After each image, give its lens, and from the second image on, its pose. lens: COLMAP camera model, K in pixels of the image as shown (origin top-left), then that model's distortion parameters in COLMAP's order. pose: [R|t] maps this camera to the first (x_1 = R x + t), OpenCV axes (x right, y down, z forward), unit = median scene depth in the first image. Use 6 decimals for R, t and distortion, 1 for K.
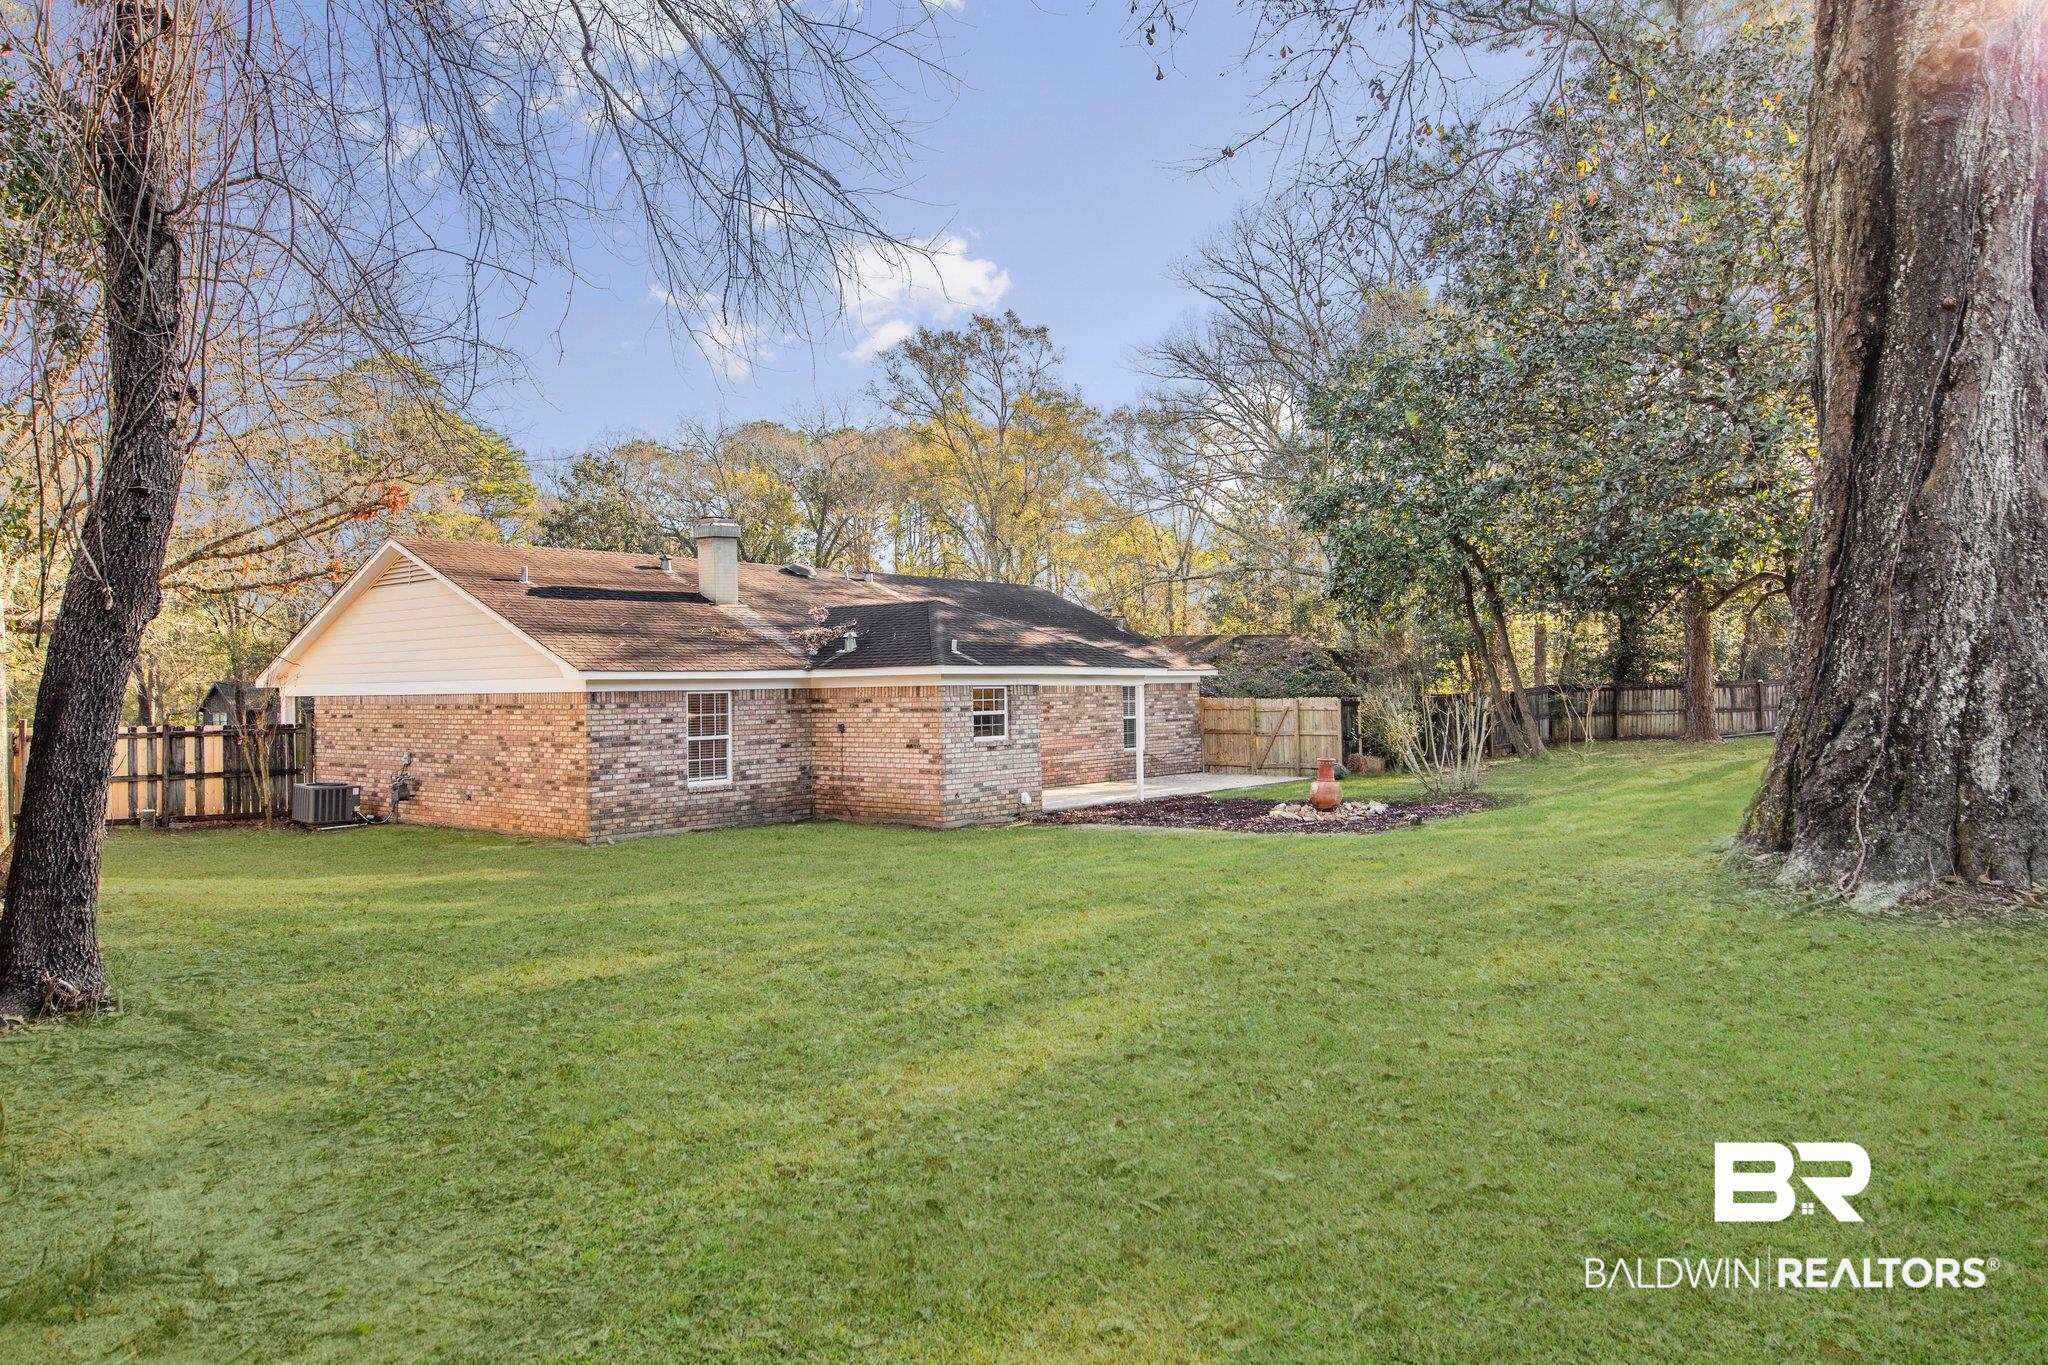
lens RADIAL K [[1336.2, 0, 1024.0], [0, 1336.2, 682.5], [0, 0, 1]] dist [0.011039, -0.001011]
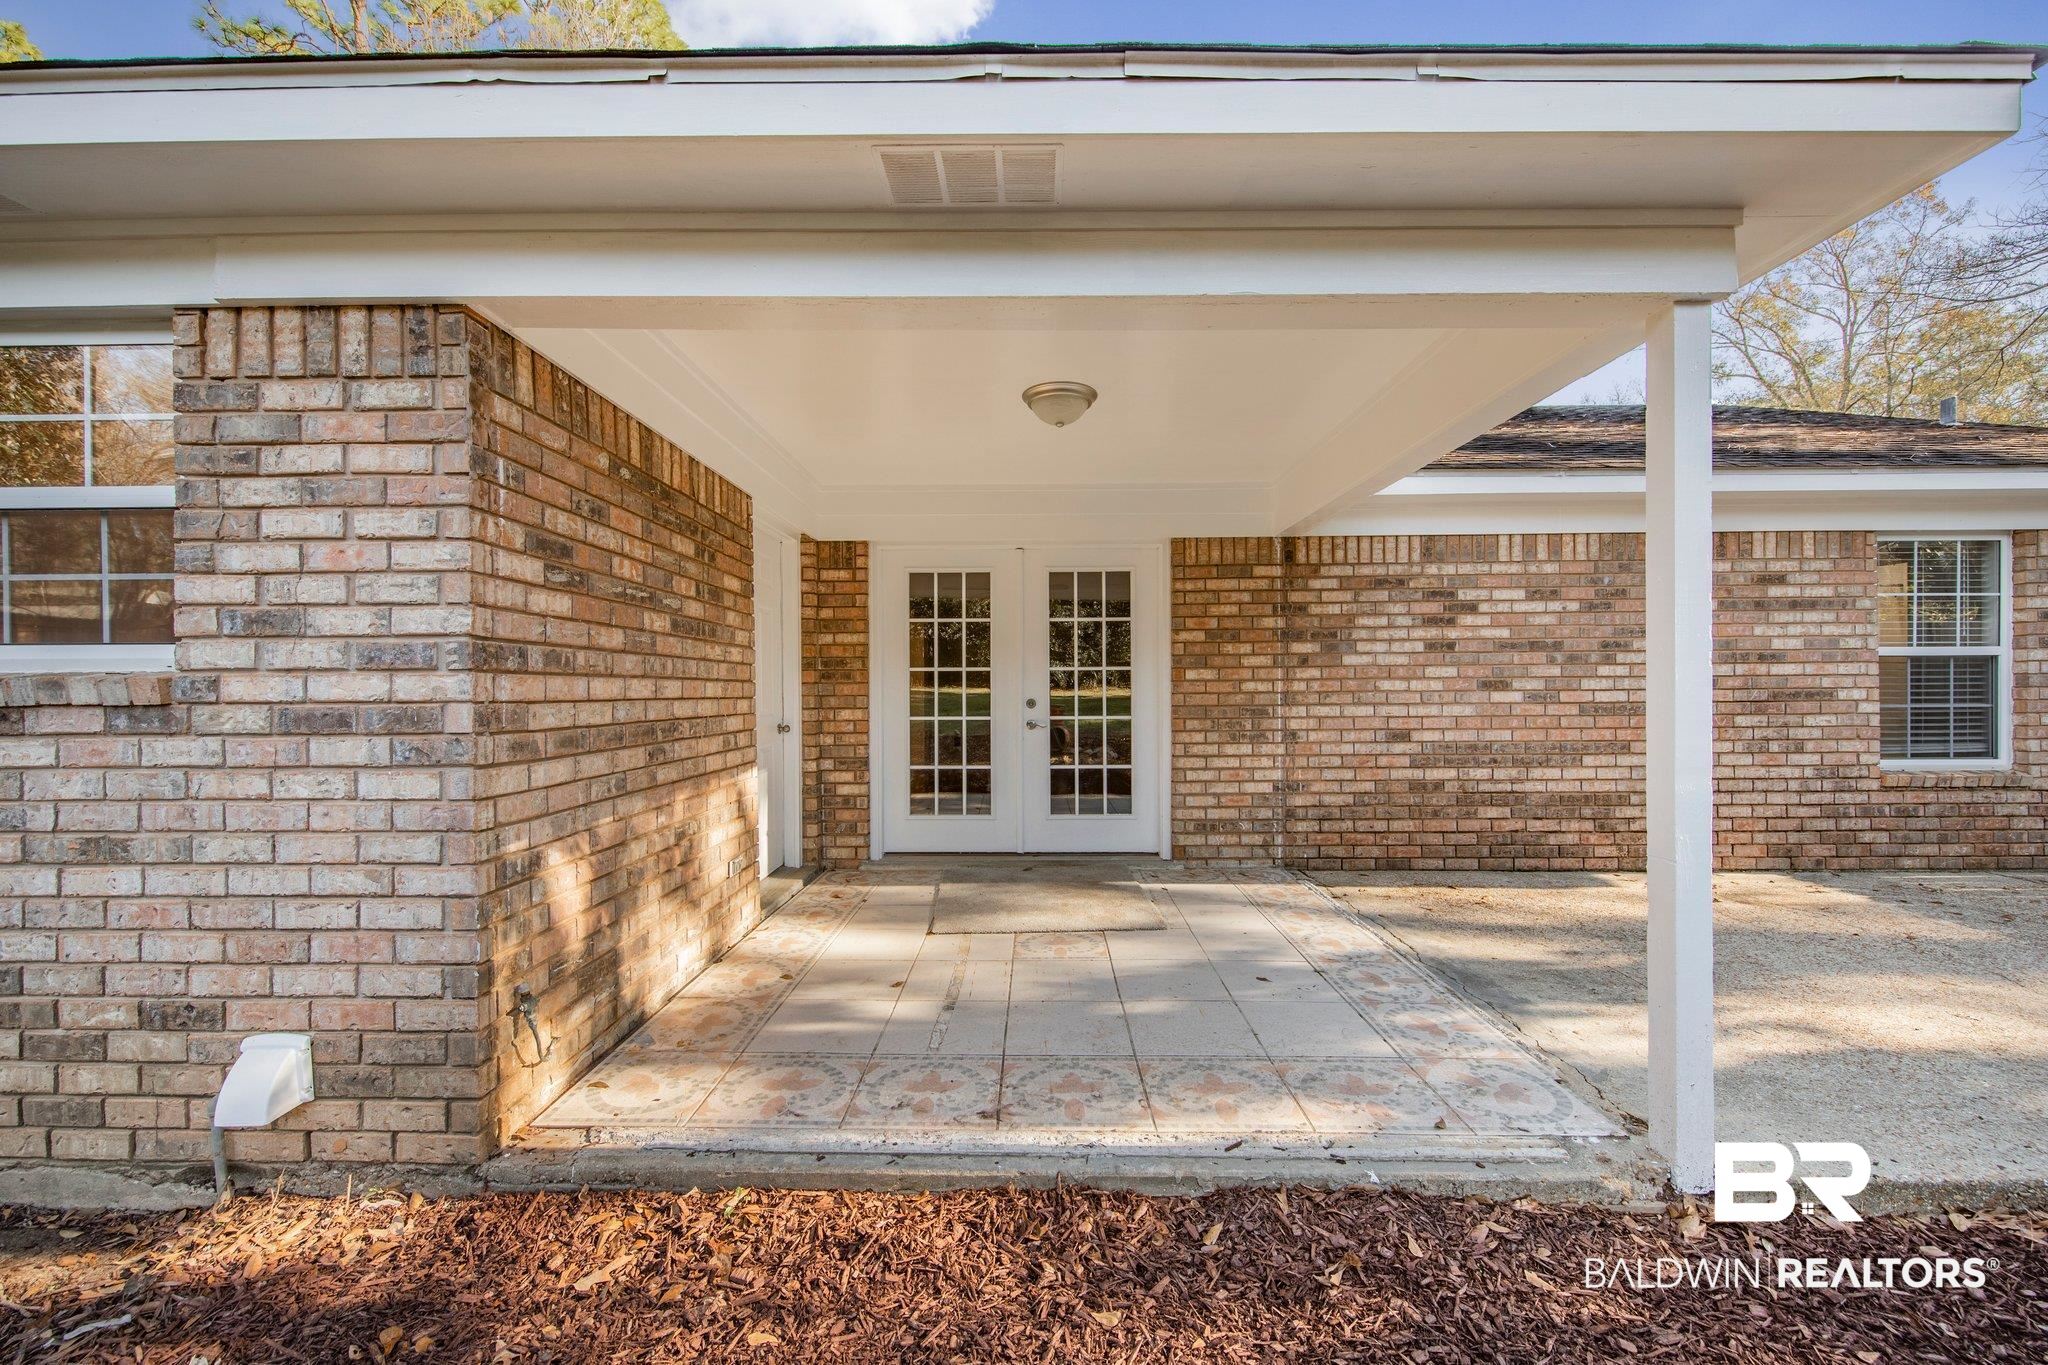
lens RADIAL K [[777.0, 0, 1020.5], [0, 777.0, 687.3], [0, 0, 1]] dist [0.000714, -0.000169]
pose [[0.627792, 0.011301, -0.778299, 0.122242], [-0.001403, 0.999909, 0.013387, 0.044403], [0.778380, -0.007313, 0.627751, 1.044652]]
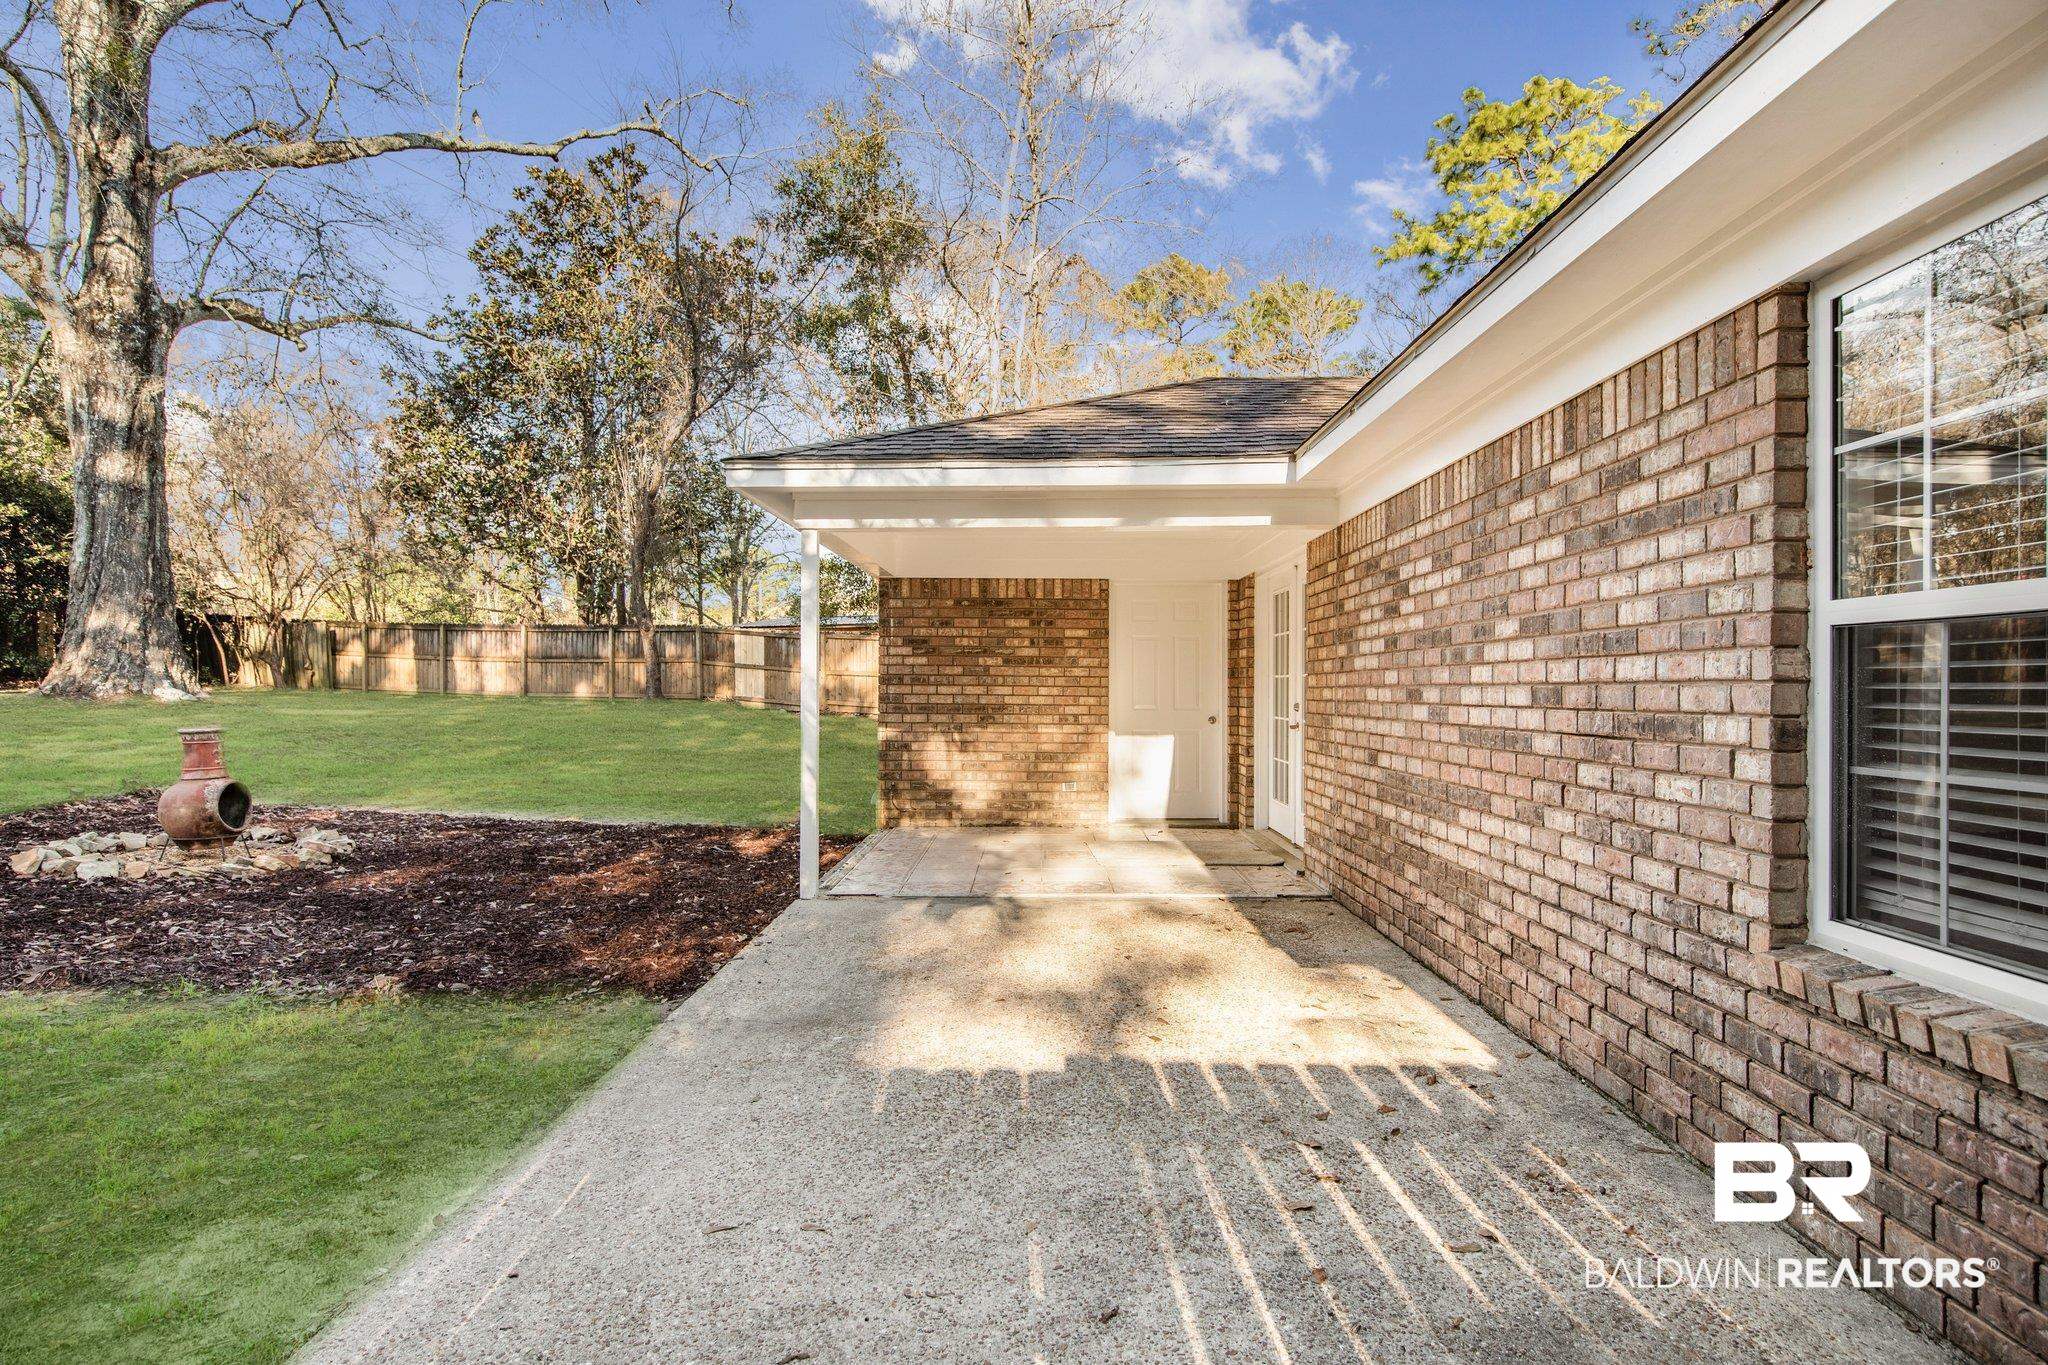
lens RADIAL K [[1115.9, 0, 1024.0], [0, 1115.9, 682.5], [0, 0, 1]] dist [0.000431, 0.000267]
pose [[-0.781155, 0.008748, -0.624276, 0.240860], [0.009327, 0.999954, 0.002341, 0.042597], [0.624267, -0.003994, -0.781200, 1.425374]]
